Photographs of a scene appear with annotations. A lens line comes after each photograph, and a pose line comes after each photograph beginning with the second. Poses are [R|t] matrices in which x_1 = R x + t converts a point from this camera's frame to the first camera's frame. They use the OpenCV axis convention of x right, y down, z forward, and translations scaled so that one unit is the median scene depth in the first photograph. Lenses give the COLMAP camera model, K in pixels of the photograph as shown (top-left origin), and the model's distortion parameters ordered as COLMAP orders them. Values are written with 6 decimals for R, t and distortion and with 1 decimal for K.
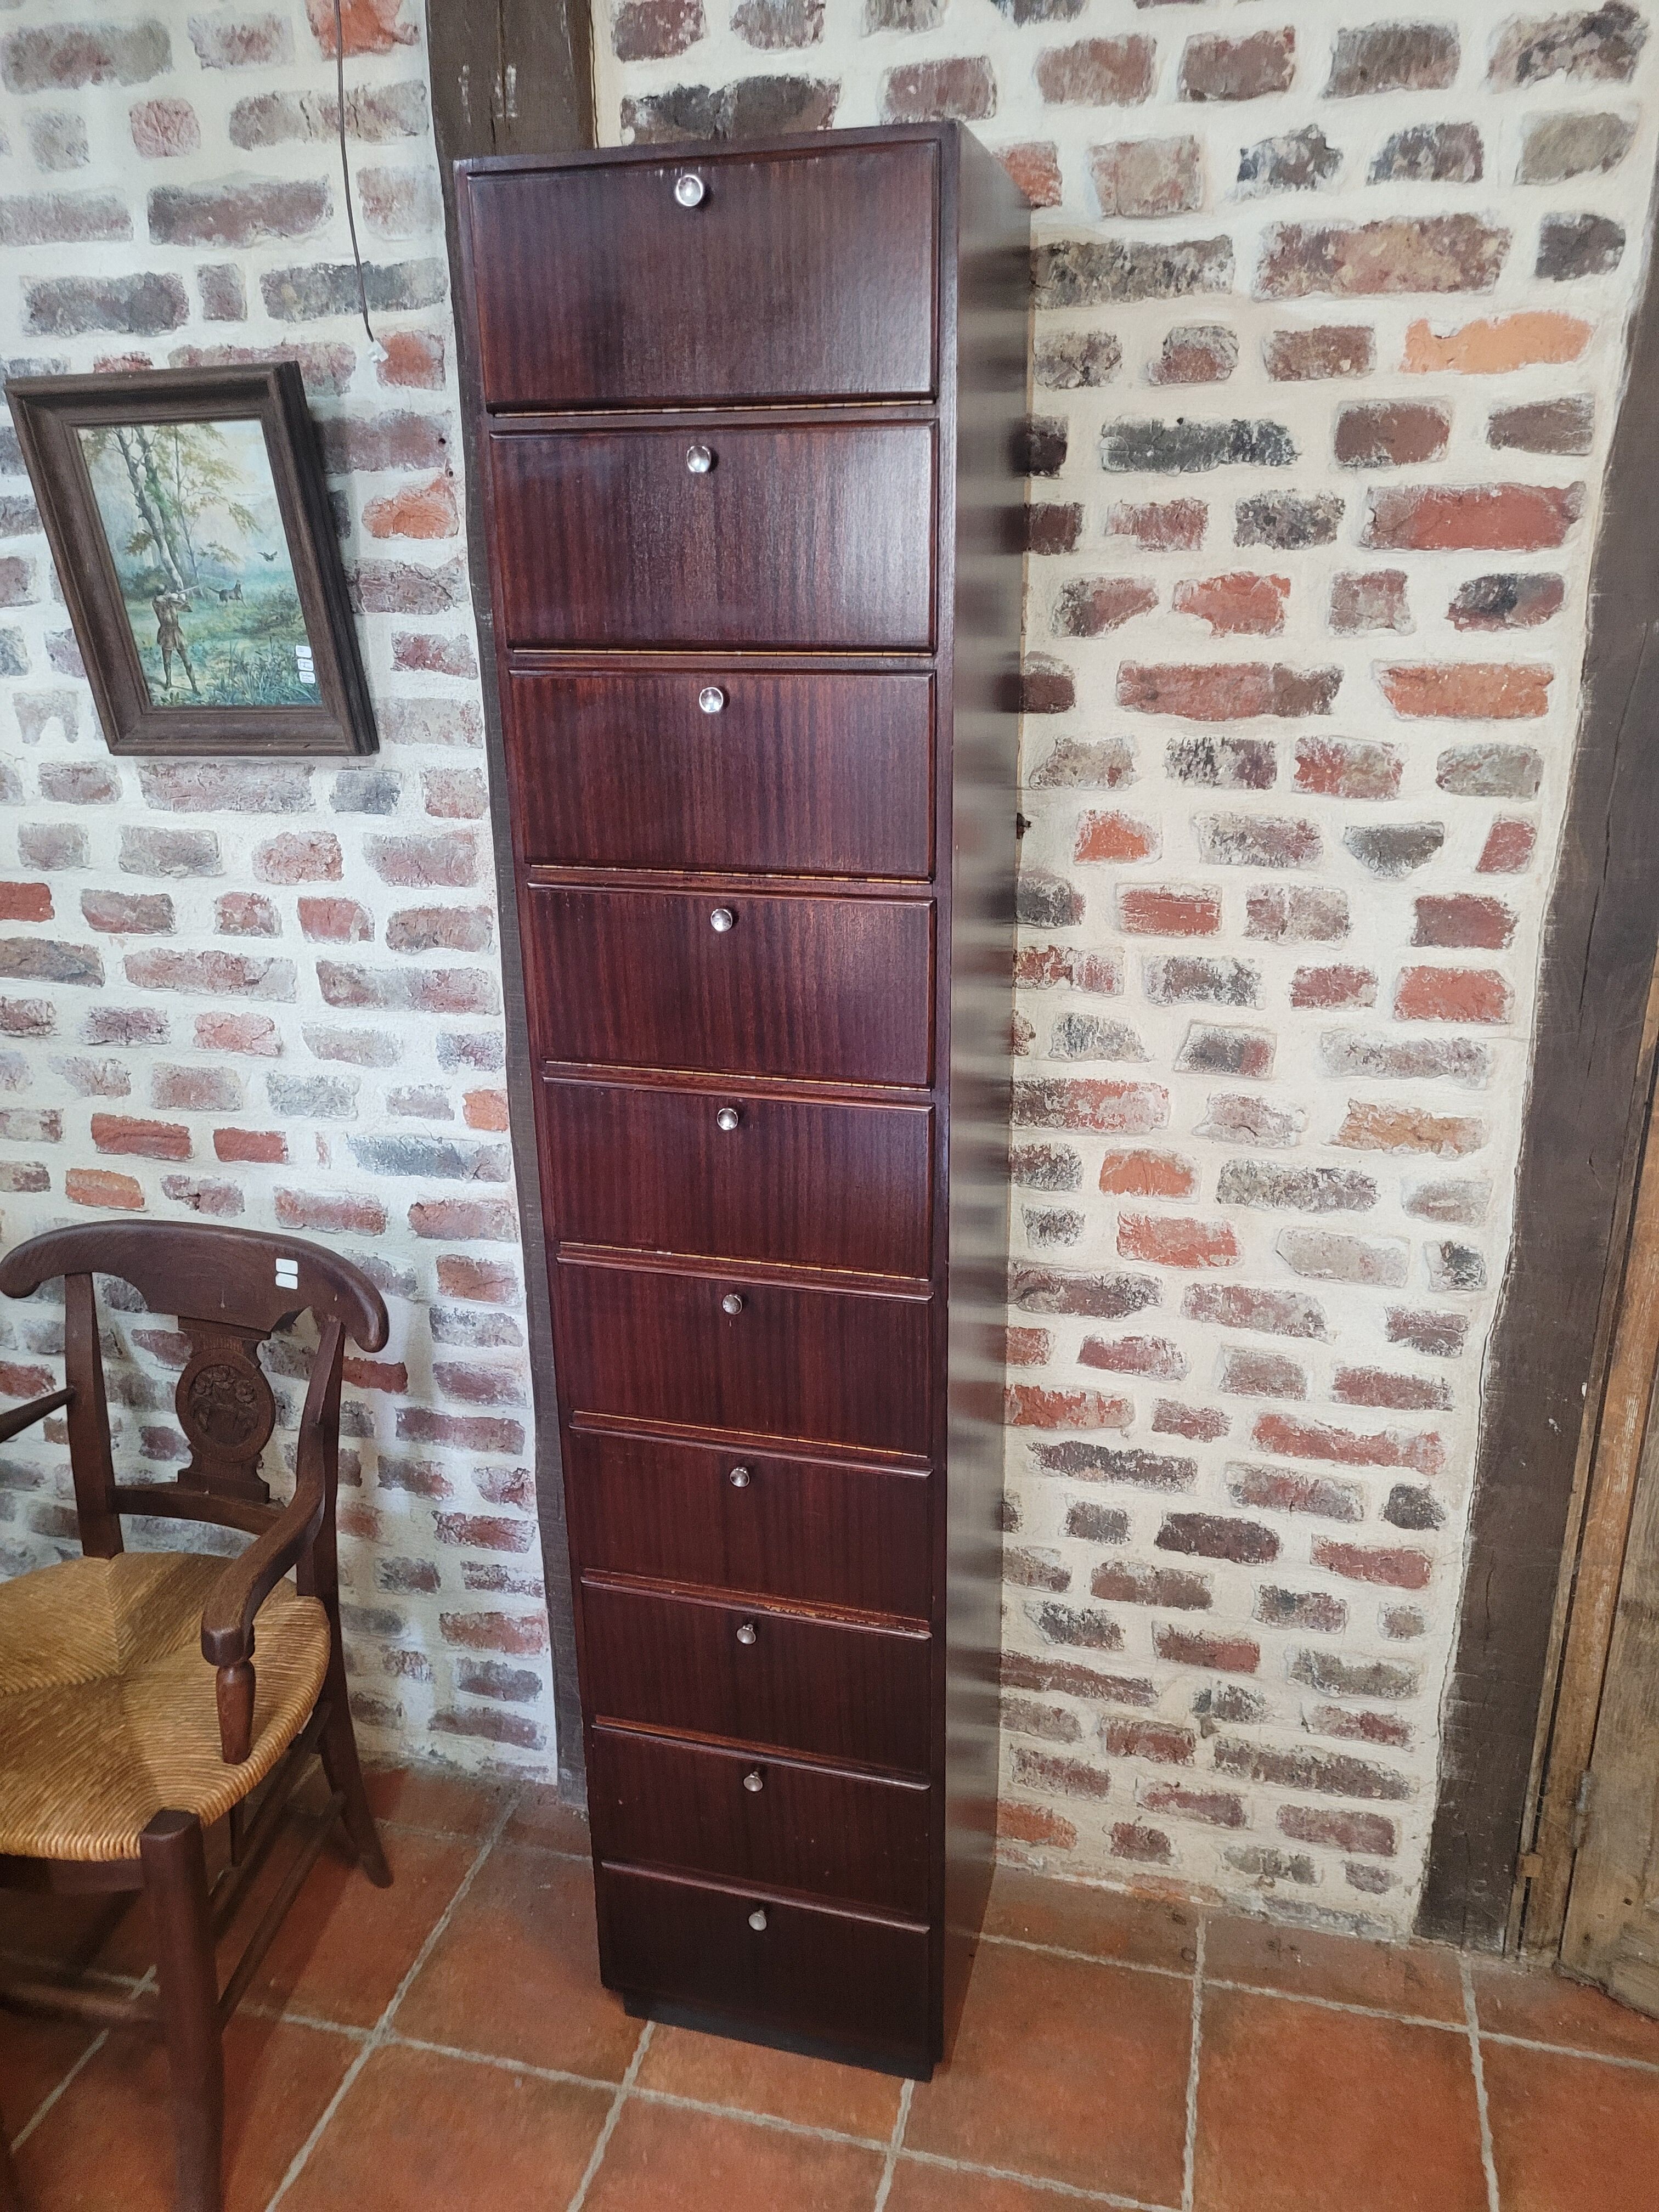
lens RADIAL K [[1647.2, 0, 832.3], [0, 1647.2, 1115.6], [0, 0, 1]] dist [0.062200, -0.051086]
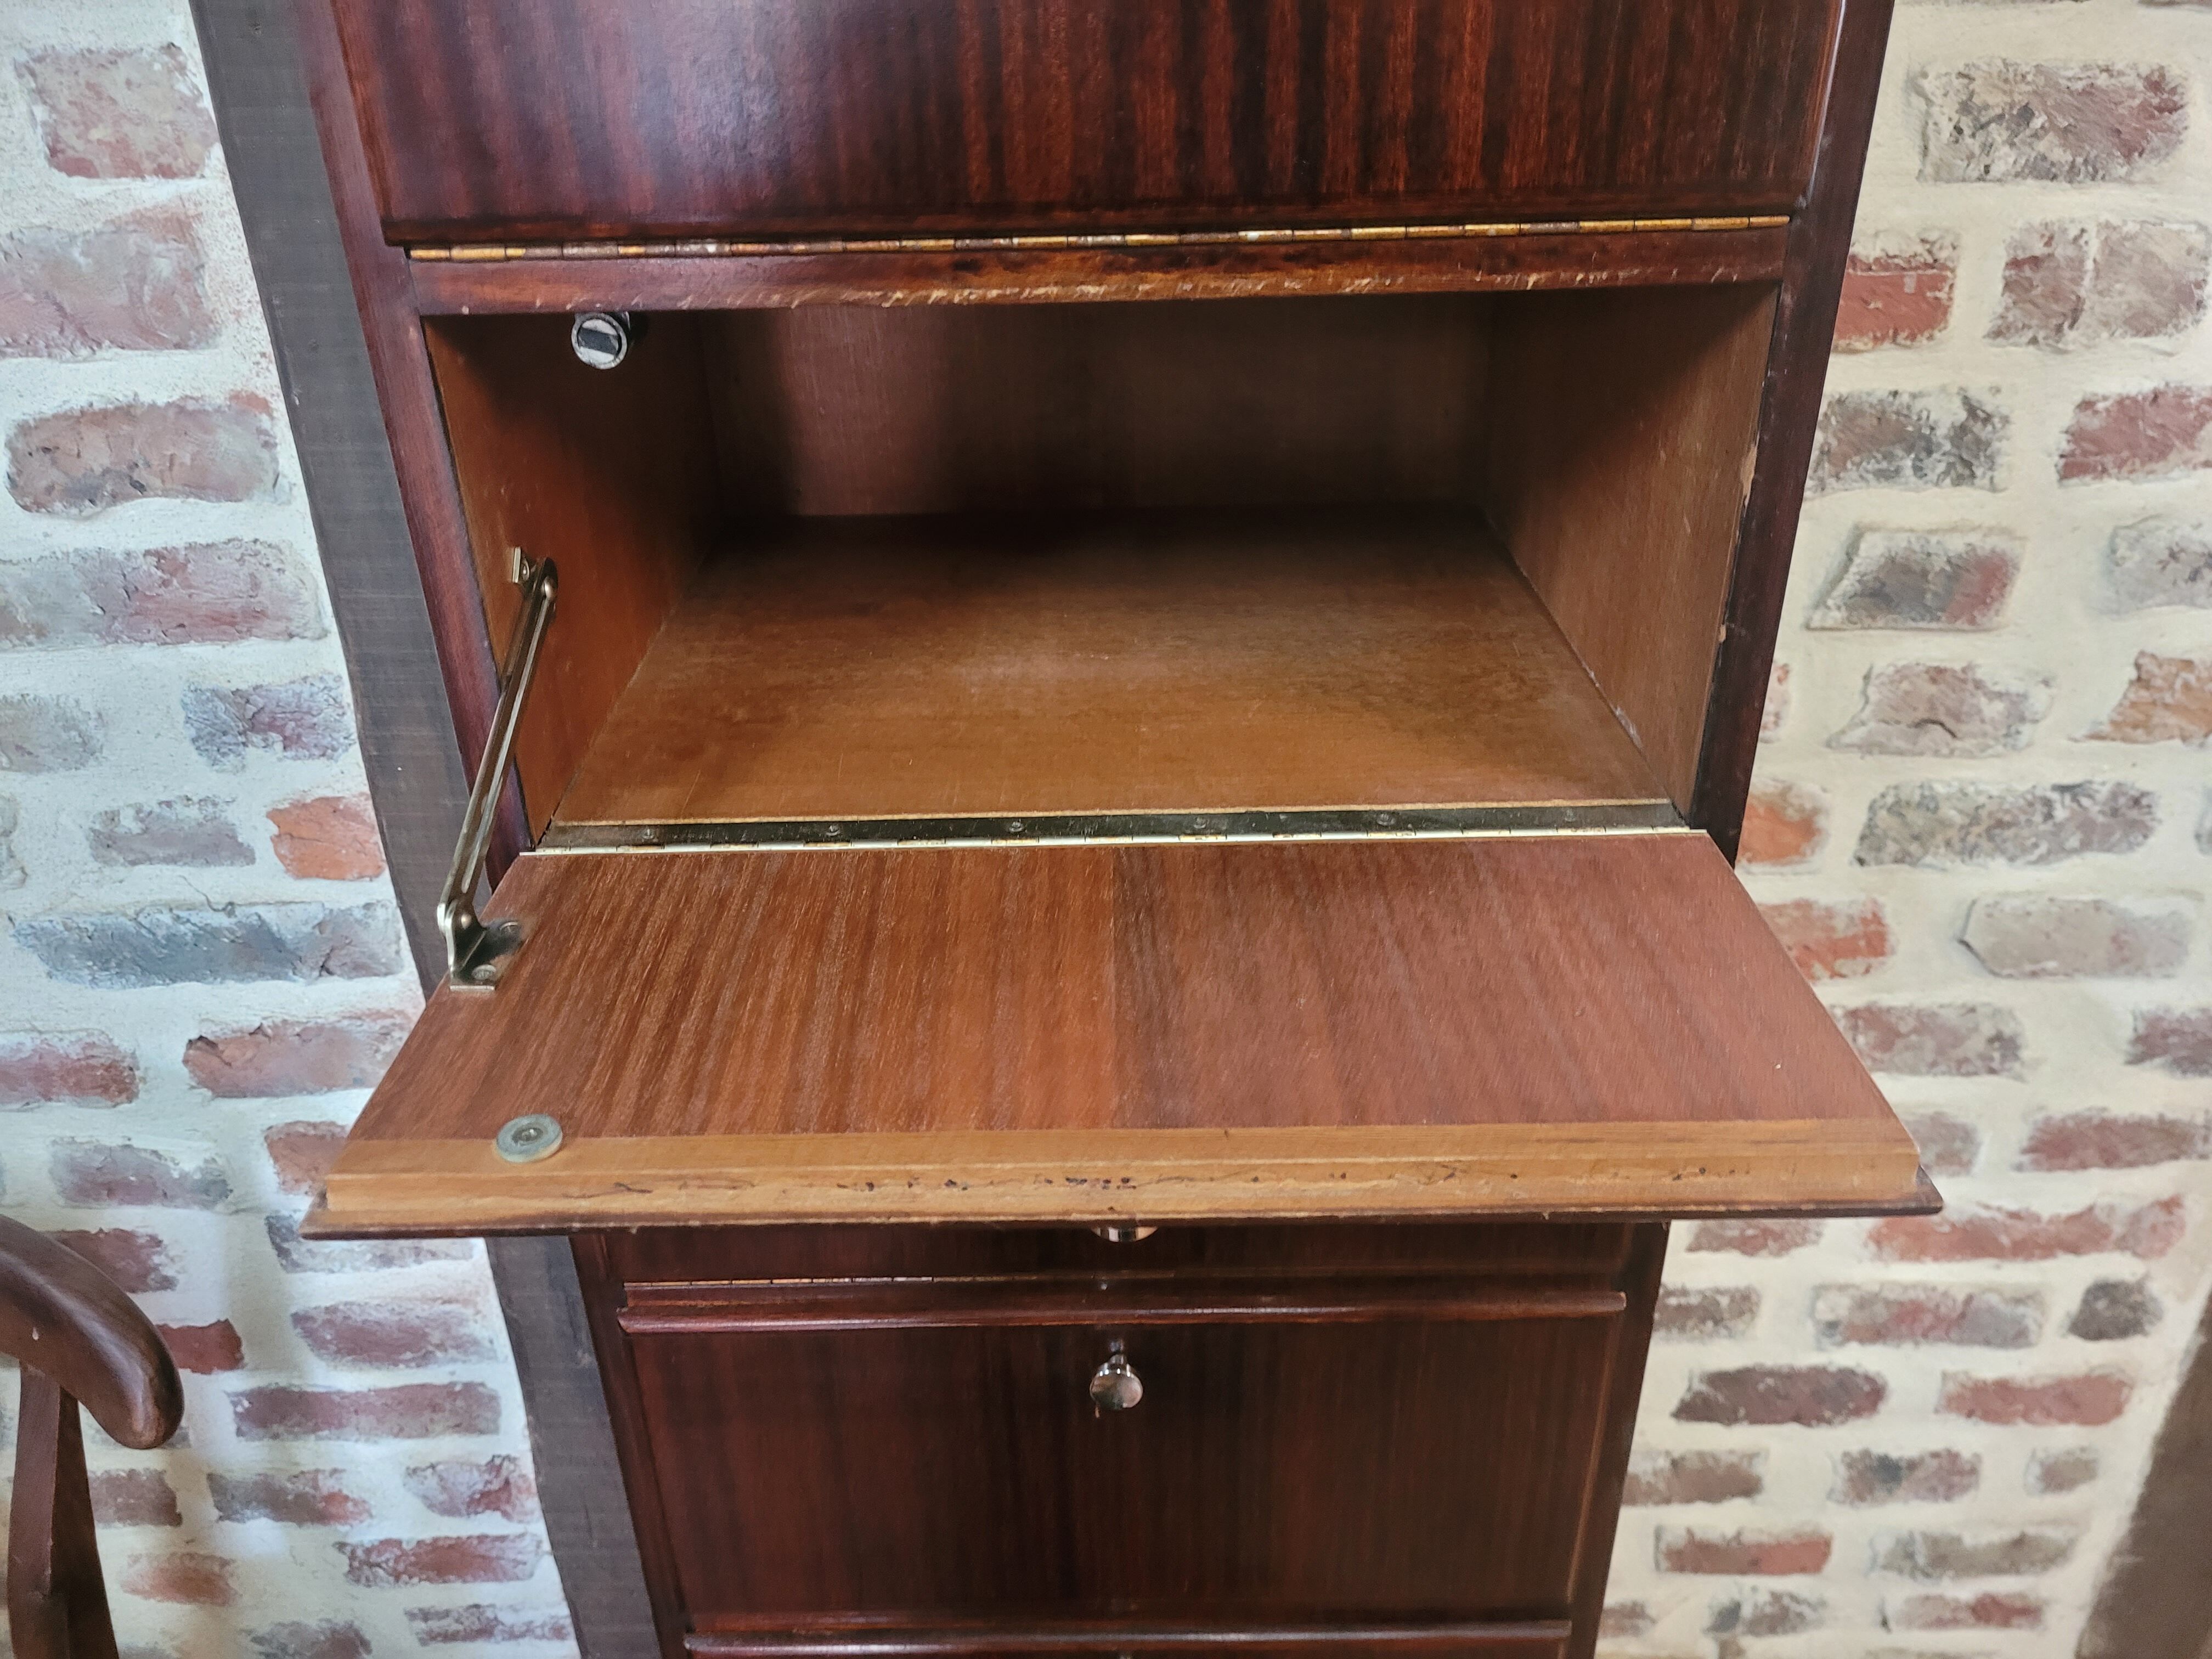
lens RADIAL K [[1658.6, 0, 1088.8], [0, 1658.6, 787.6], [0, 0, 1]] dist [0.046008, -0.047910]
pose [[0.965951, -0.128863, 0.224351, -0.118395], [0.096691, 0.984106, 0.148947, -0.074517], [-0.239979, -0.122183, 0.963058, 0.556059]]
